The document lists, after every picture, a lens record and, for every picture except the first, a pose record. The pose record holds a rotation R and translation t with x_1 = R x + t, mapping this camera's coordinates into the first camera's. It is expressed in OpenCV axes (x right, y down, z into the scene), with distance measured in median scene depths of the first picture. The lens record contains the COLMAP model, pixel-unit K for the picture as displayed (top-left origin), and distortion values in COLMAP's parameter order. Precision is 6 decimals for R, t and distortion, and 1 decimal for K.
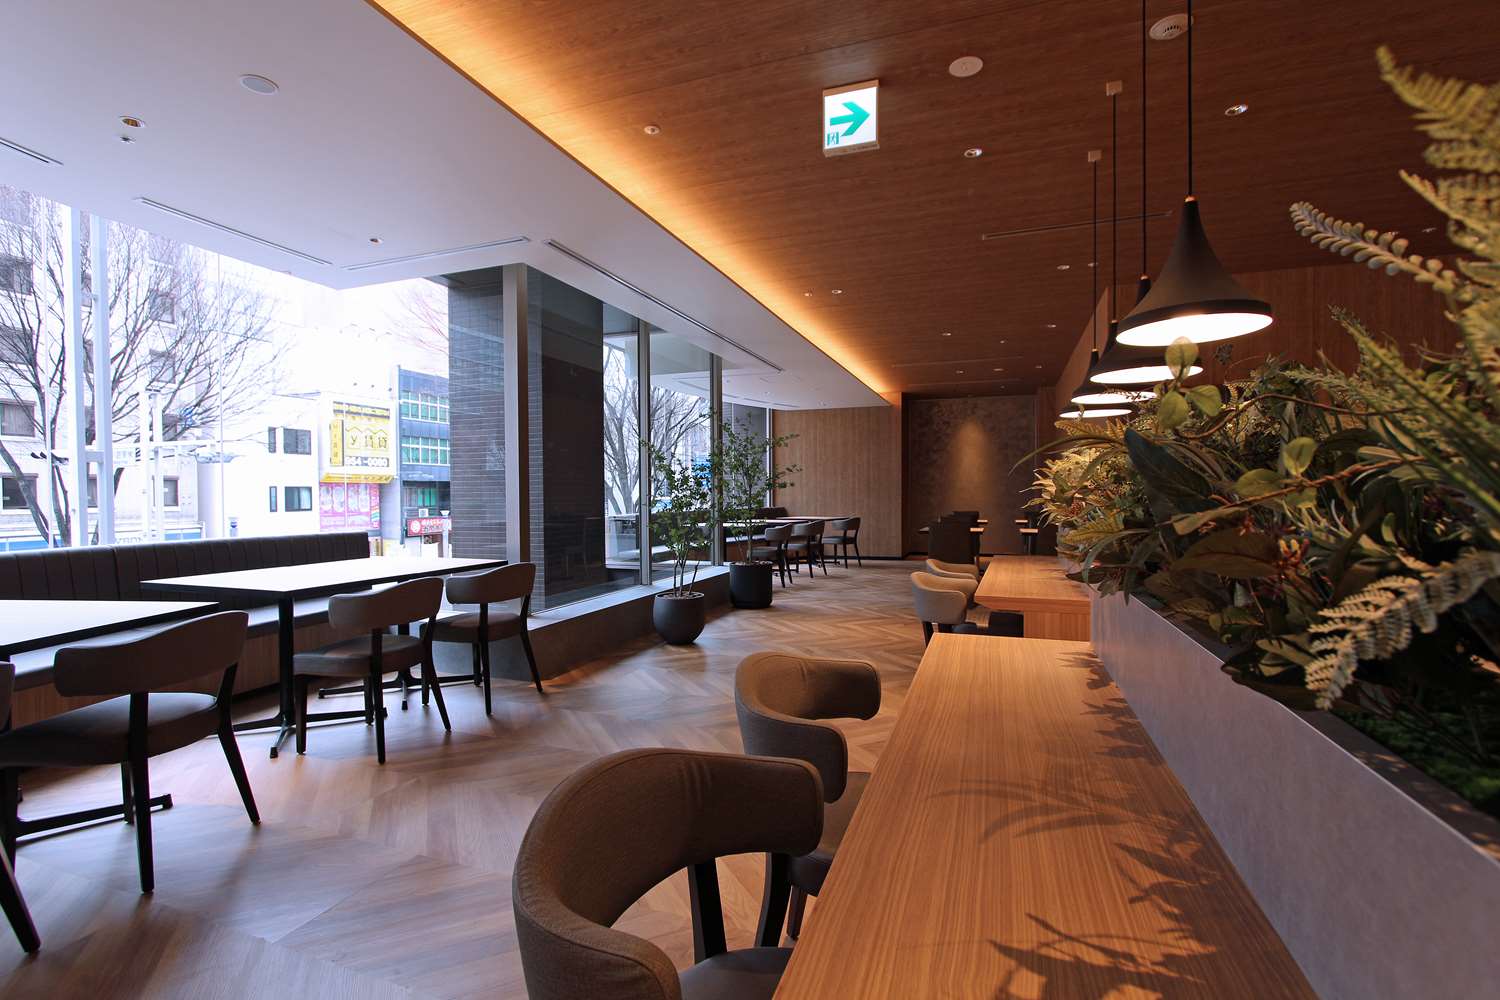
lens RADIAL K [[696.1, 0, 746.4], [0, 696.1, 509.6], [0, 0, 1]] dist [-0.008238, -0.000004]
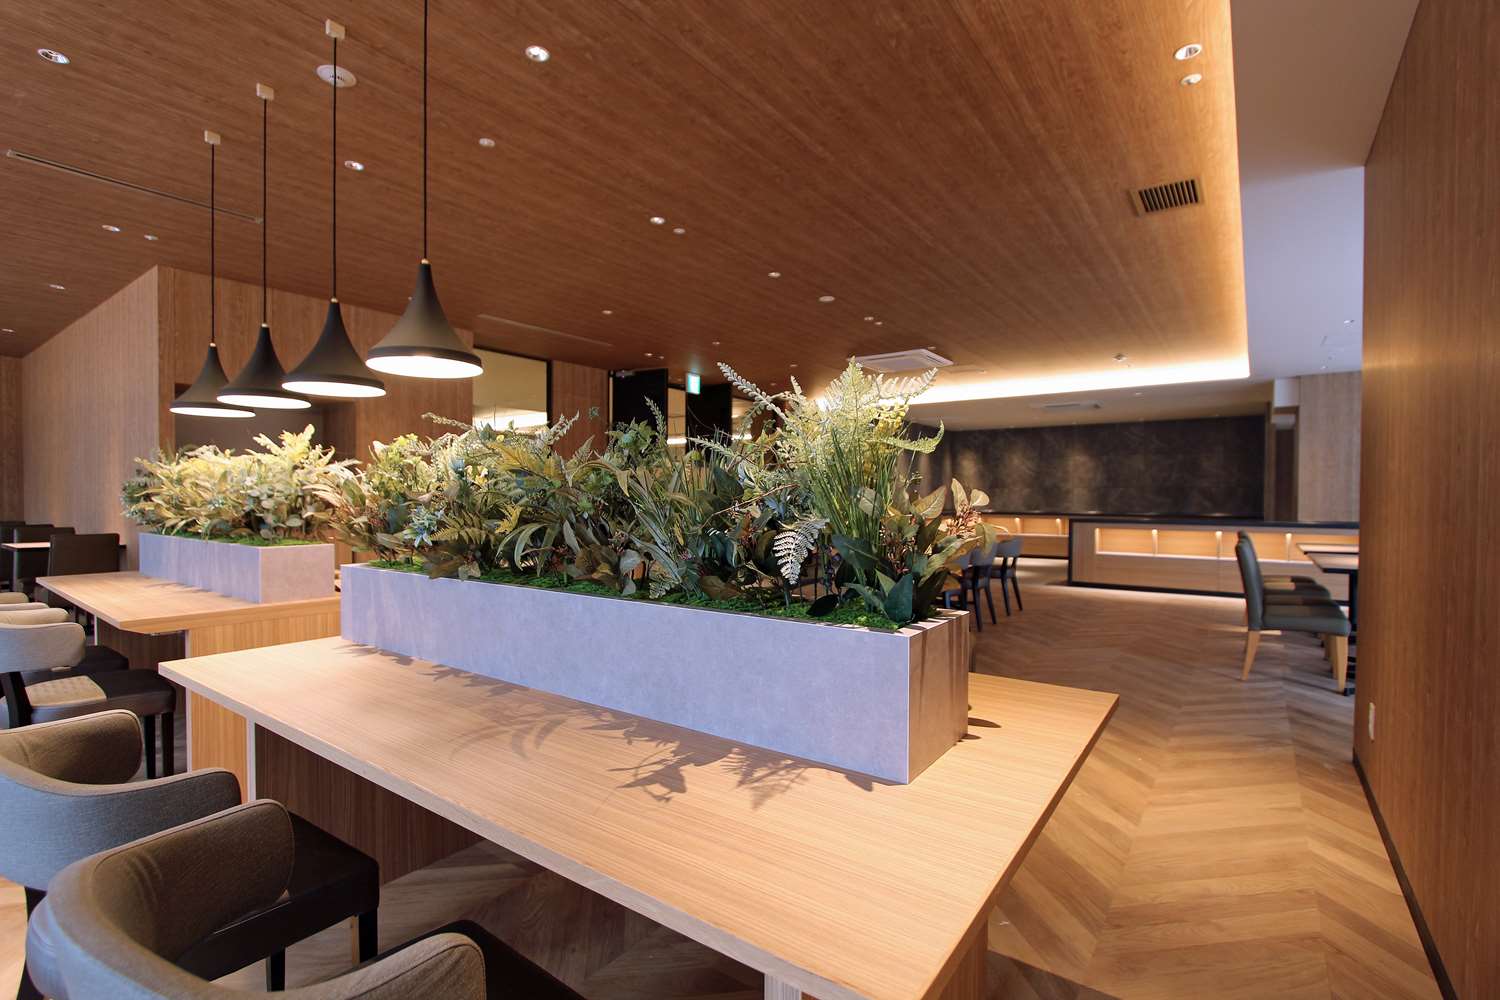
lens RADIAL K [[696.1, 0, 746.4], [0, 696.1, 509.6], [0, 0, 1]] dist [-0.008238, -0.000004]
pose [[0.277032, -0.010289, 0.960805, -0.735803], [0.019677, 0.999794, 0.005033, 0.005135], [-0.960659, 0.017511, 0.277178, 0.206454]]
